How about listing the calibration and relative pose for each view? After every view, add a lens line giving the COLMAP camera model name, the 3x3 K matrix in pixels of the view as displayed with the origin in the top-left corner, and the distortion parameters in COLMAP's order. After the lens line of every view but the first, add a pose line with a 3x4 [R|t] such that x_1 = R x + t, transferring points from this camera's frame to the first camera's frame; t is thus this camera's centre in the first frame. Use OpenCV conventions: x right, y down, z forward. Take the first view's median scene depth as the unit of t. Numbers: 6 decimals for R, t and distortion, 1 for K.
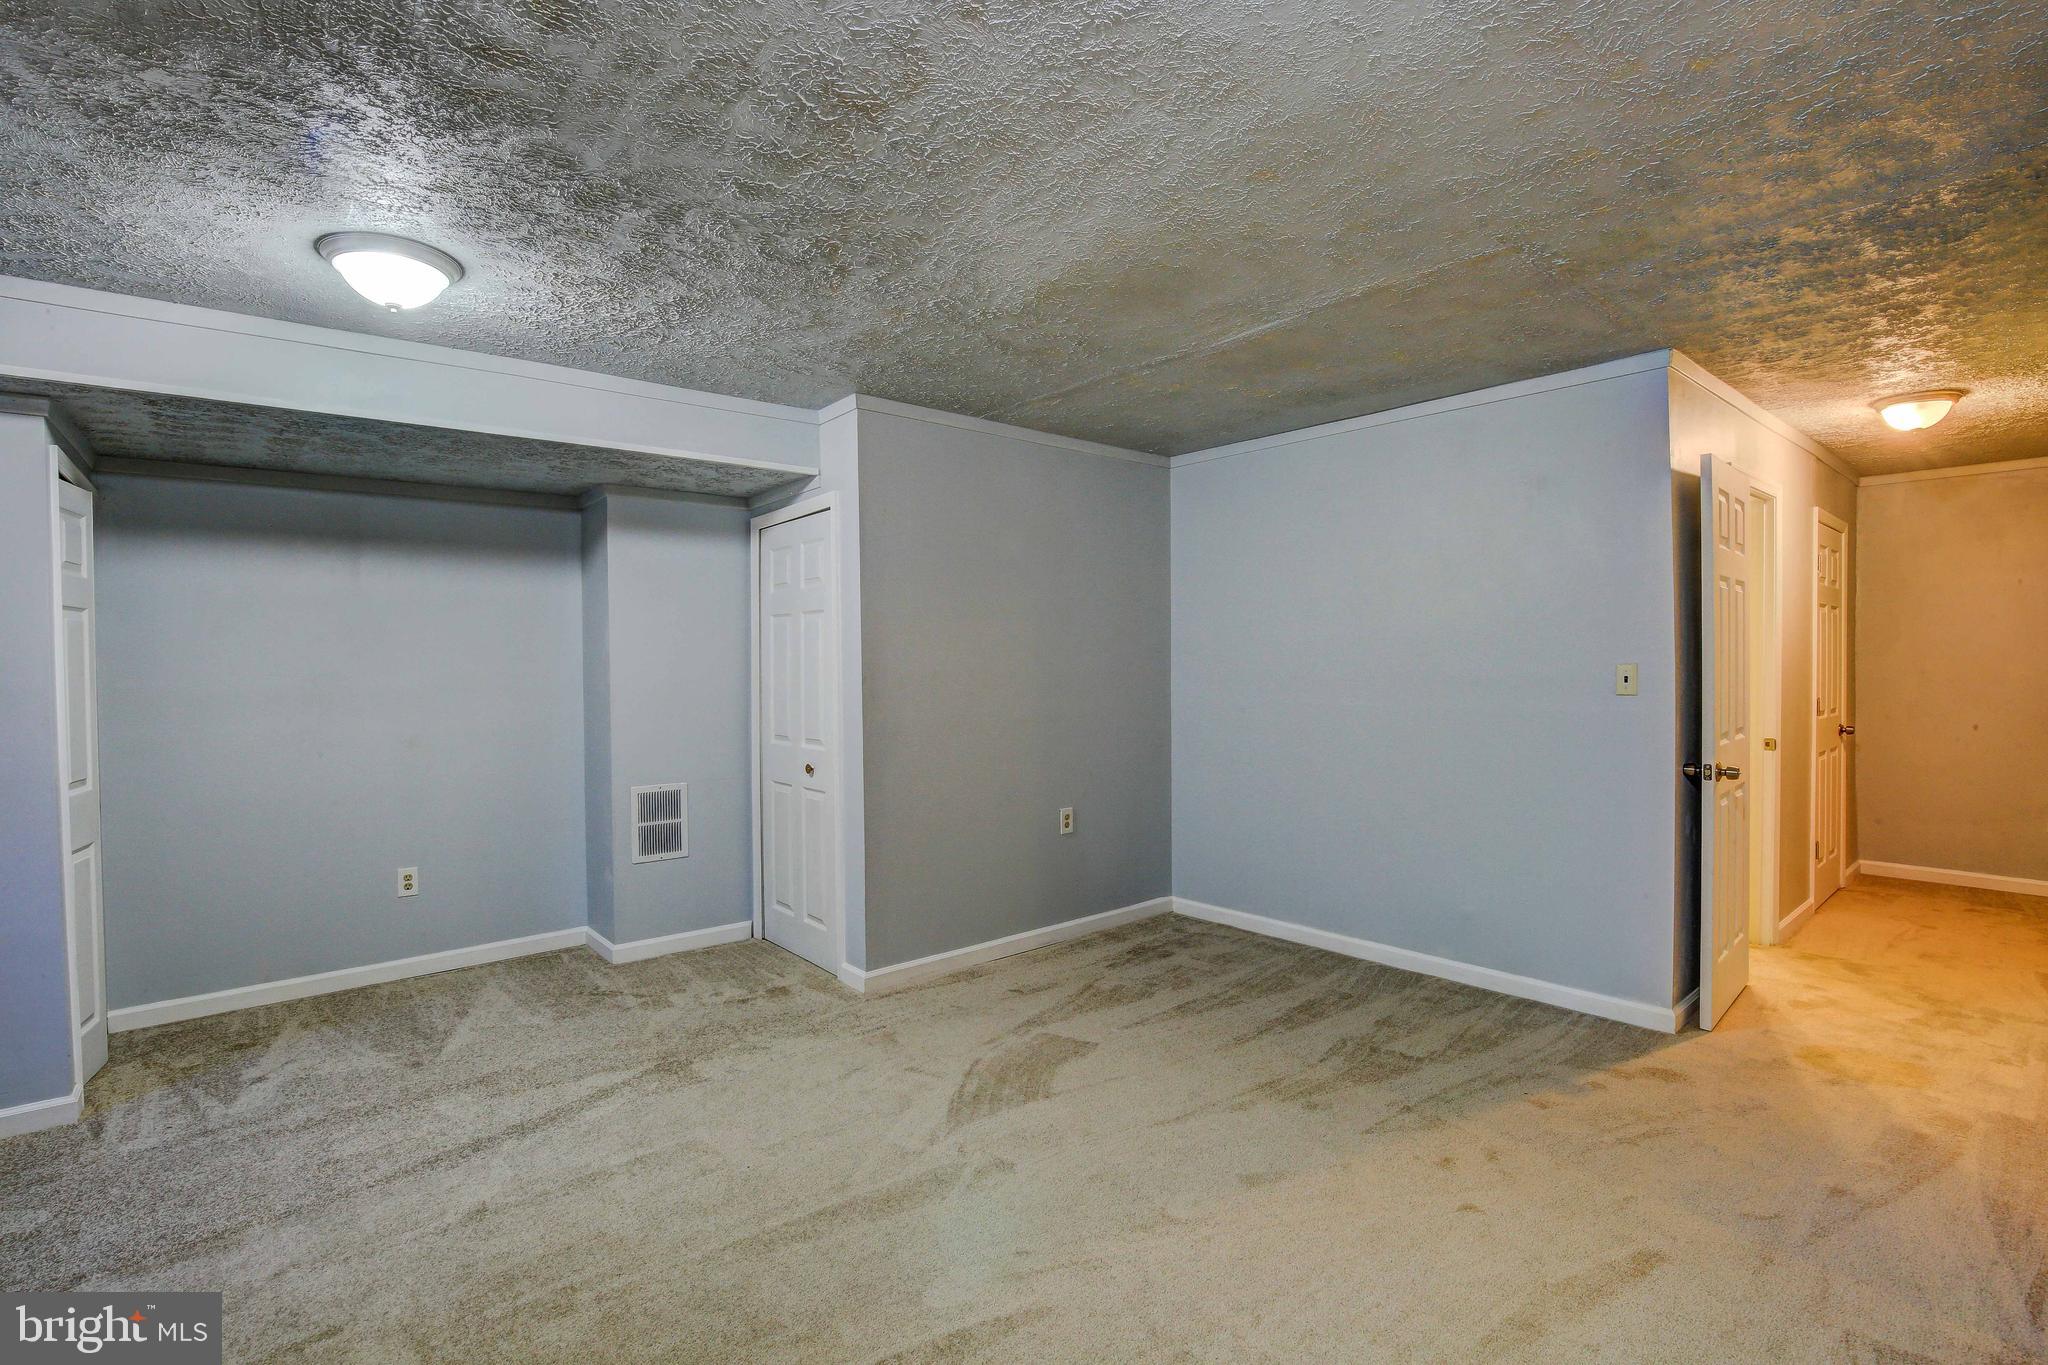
lens RADIAL K [[941.8, 0, 1012.5], [0, 941.8, 677.1], [0, 0, 1]] dist [-0.035281, 0.006574]
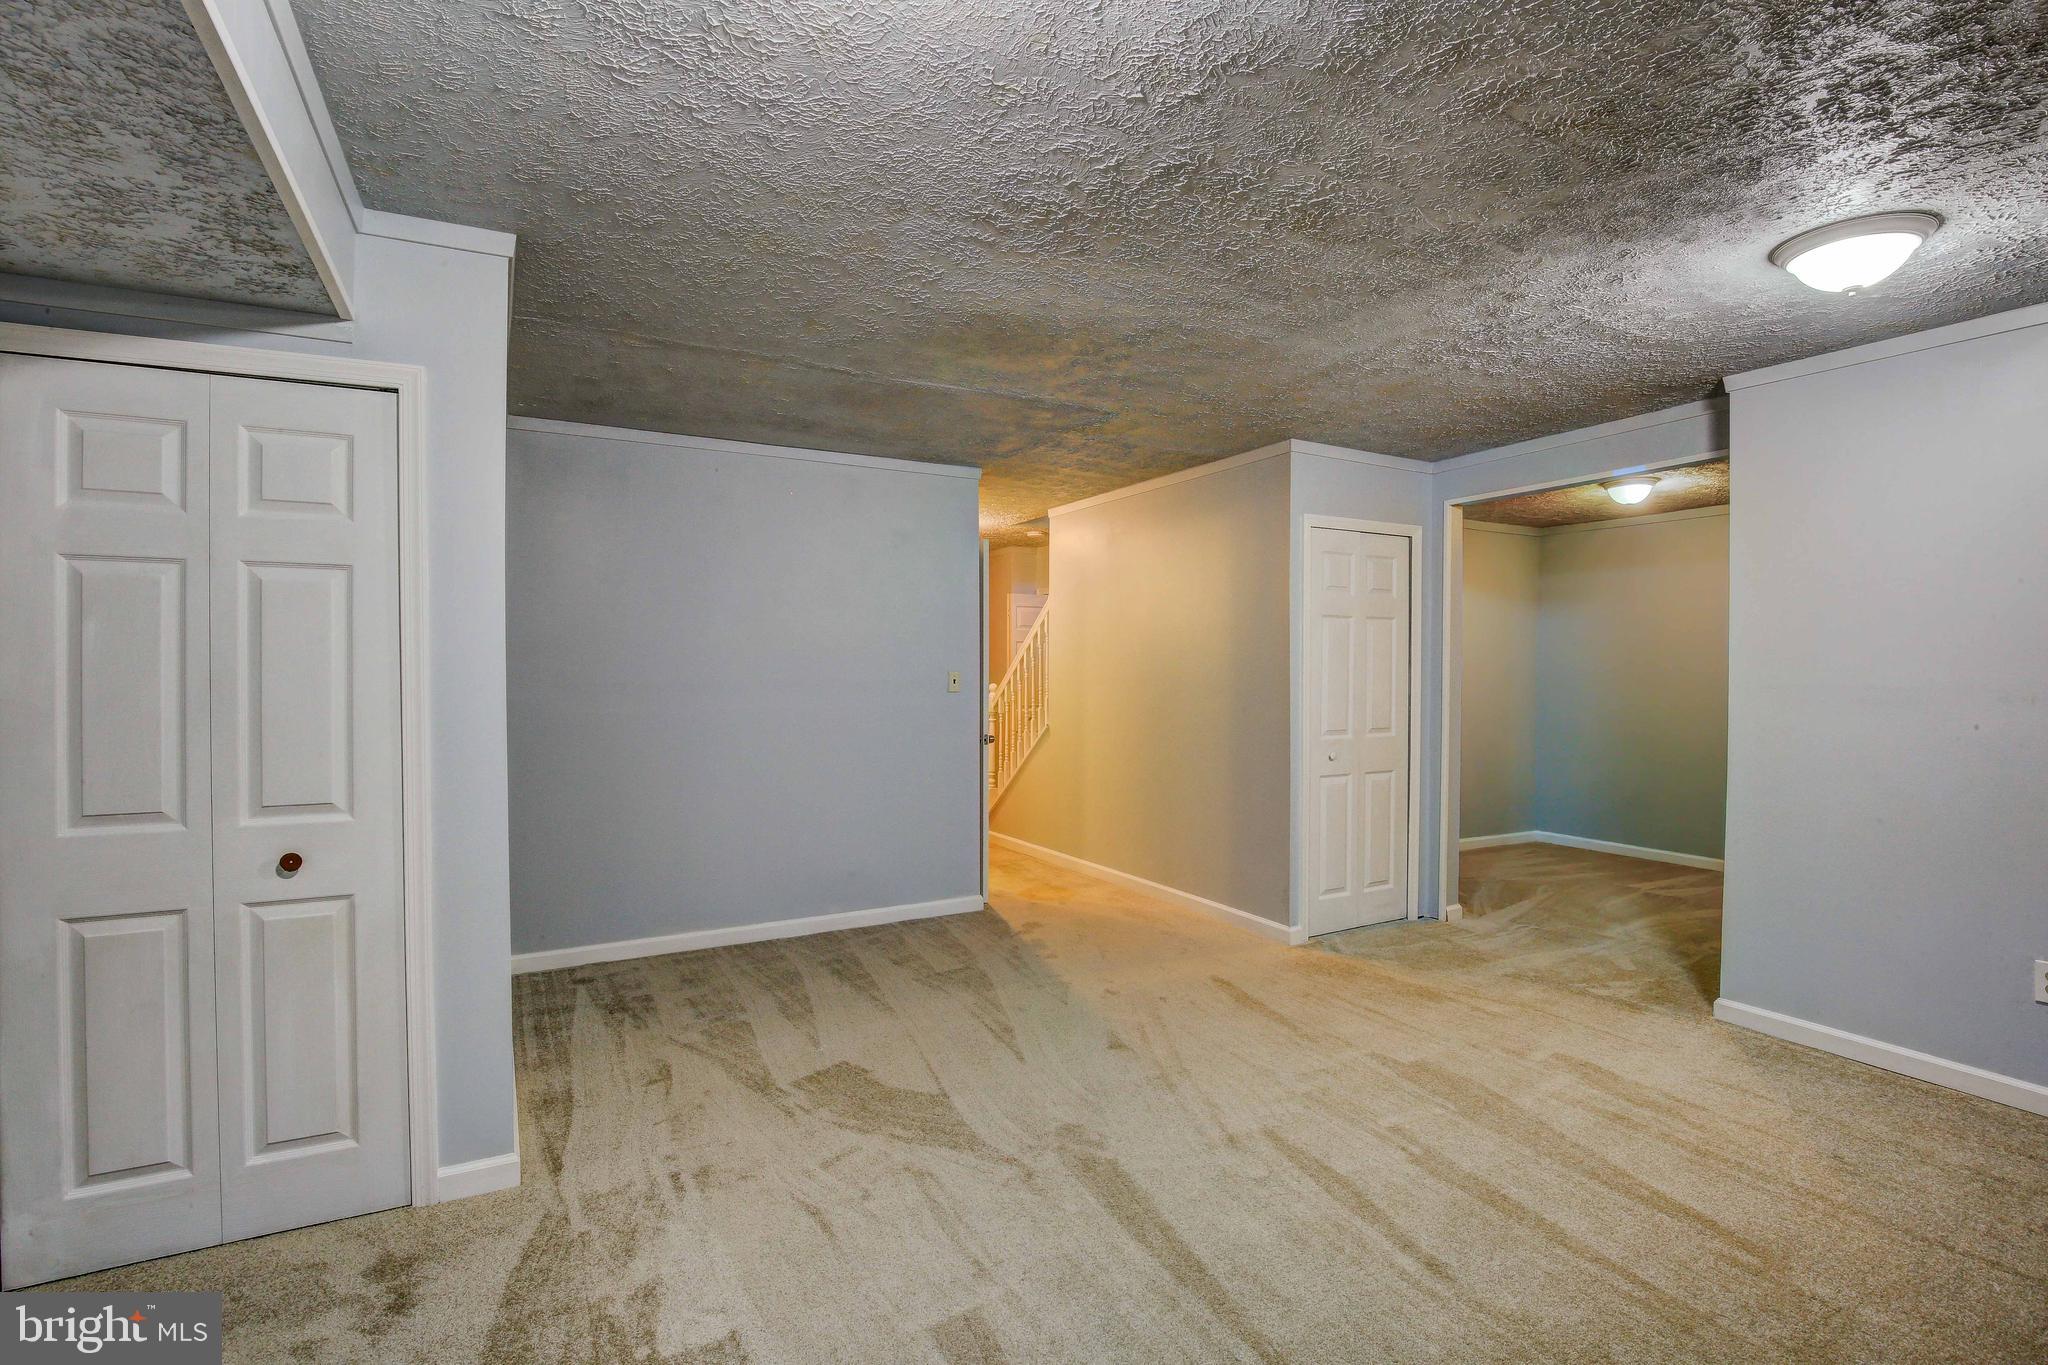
lens RADIAL K [[941.8, 0, 1012.5], [0, 941.8, 677.1], [0, 0, 1]] dist [-0.035281, 0.006574]
pose [[0.195384, -0.001361, 0.980726, -0.735183], [0.011061, 0.999938, -0.000816, -0.001534], [-0.980664, 0.011007, 0.195387, 0.571813]]
